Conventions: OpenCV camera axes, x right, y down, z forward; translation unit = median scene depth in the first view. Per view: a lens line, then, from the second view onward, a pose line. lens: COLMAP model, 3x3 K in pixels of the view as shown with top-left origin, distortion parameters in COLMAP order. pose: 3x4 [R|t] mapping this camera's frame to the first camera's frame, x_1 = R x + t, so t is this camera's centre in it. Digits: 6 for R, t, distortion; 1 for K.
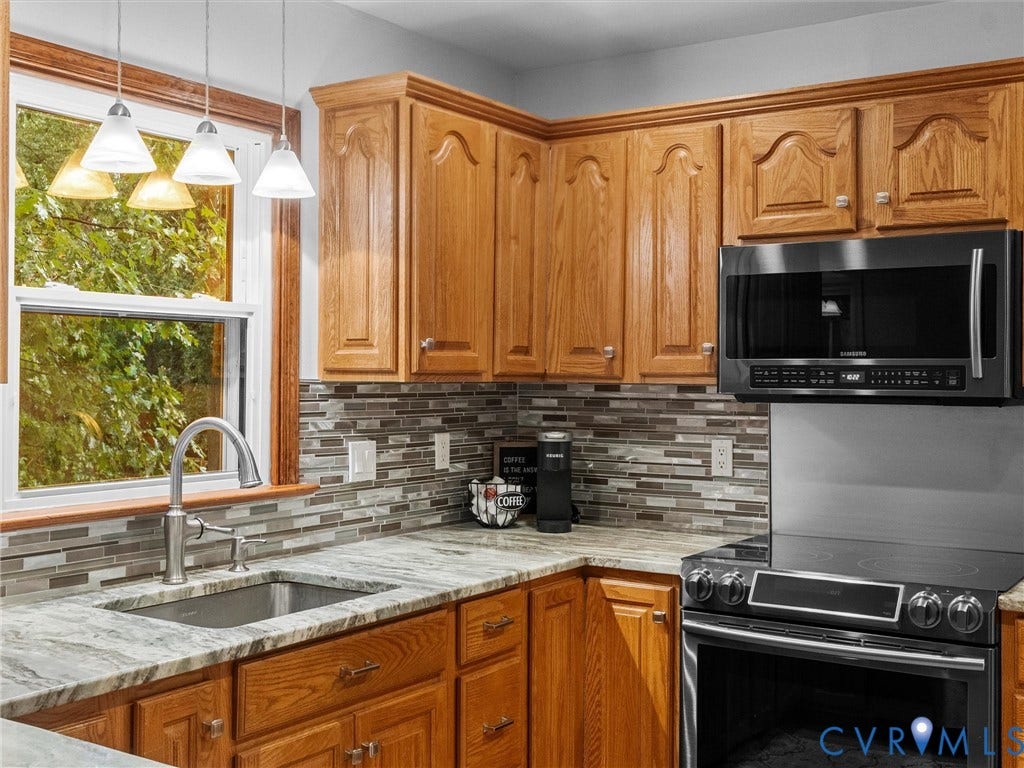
lens RADIAL K [[1132.6, 0, 513.4], [0, 1132.6, 377.0], [0, 0, 1]] dist [0.002288, 0.000000]
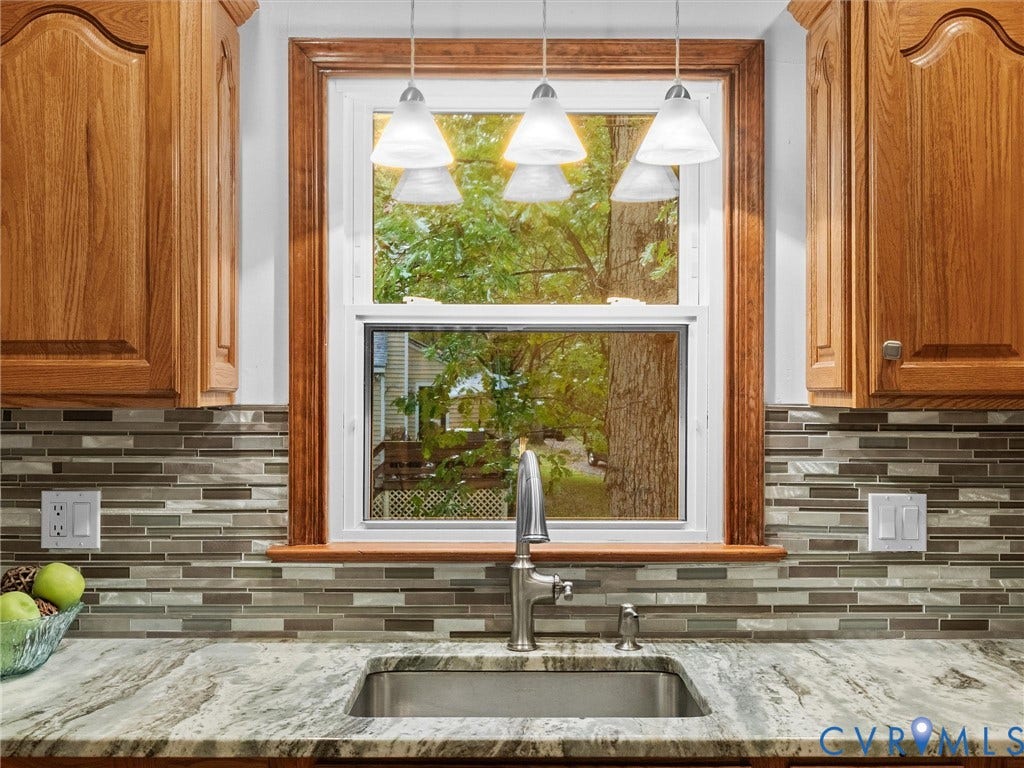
lens RADIAL K [[1132.6, 0, 512.0], [0, 1132.6, 393.7], [0, 0, 1]] dist [0.002288, 0.000000]
pose [[0.572729, -0.005457, -0.819727, 0.328630], [-0.001409, 0.999970, -0.007641, 0.001429], [0.819744, 0.005531, 0.572704, 0.452658]]
